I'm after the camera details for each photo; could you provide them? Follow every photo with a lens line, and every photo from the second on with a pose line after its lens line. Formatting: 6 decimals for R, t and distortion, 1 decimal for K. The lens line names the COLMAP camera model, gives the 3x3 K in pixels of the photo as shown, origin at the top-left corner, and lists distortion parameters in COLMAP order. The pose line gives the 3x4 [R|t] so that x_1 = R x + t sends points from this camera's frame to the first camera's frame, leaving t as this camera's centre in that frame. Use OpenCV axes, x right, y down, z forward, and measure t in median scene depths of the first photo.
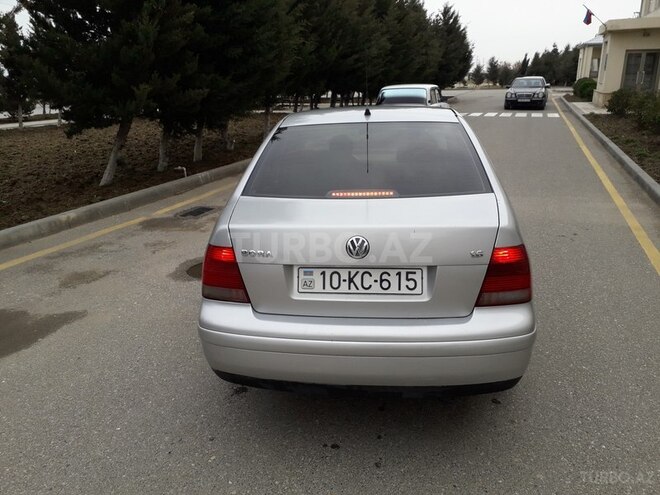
lens RADIAL K [[512.3, 0, 330.0], [0, 512.3, 247.5], [0, 0, 1]] dist [0.012095, -0.007678]
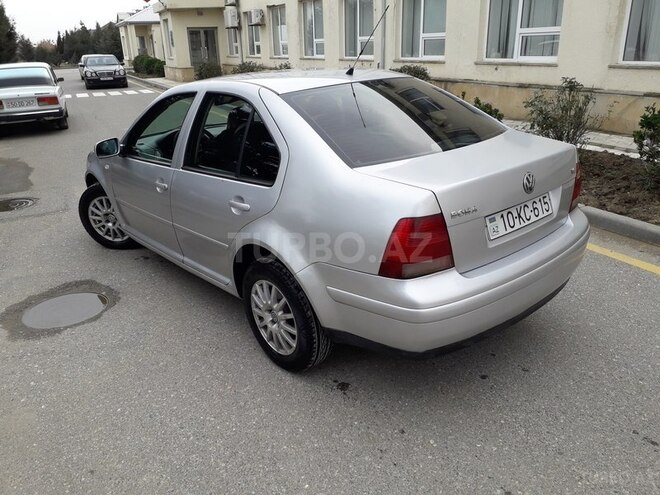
lens RADIAL K [[506.6, 0, 330.0], [0, 506.6, 247.5], [0, 0, 1]] dist [0.001465, -0.000109]
pose [[0.708164, -0.271229, 0.651873, -0.860038], [0.243198, 0.960475, 0.135433, -0.103628], [-0.662842, 0.062626, 0.746136, 0.401756]]
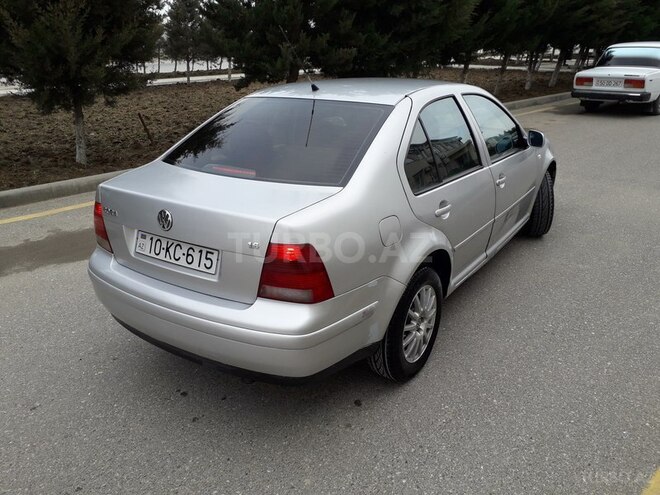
lens RADIAL K [[512.3, 0, 330.0], [0, 512.3, 247.5], [0, 0, 1]] dist [0.012095, -0.007678]
pose [[0.900158, 0.174370, -0.399136, 0.693044], [-0.140829, 0.983664, 0.112123, -0.098590], [0.412167, -0.044719, 0.910010, 0.127294]]
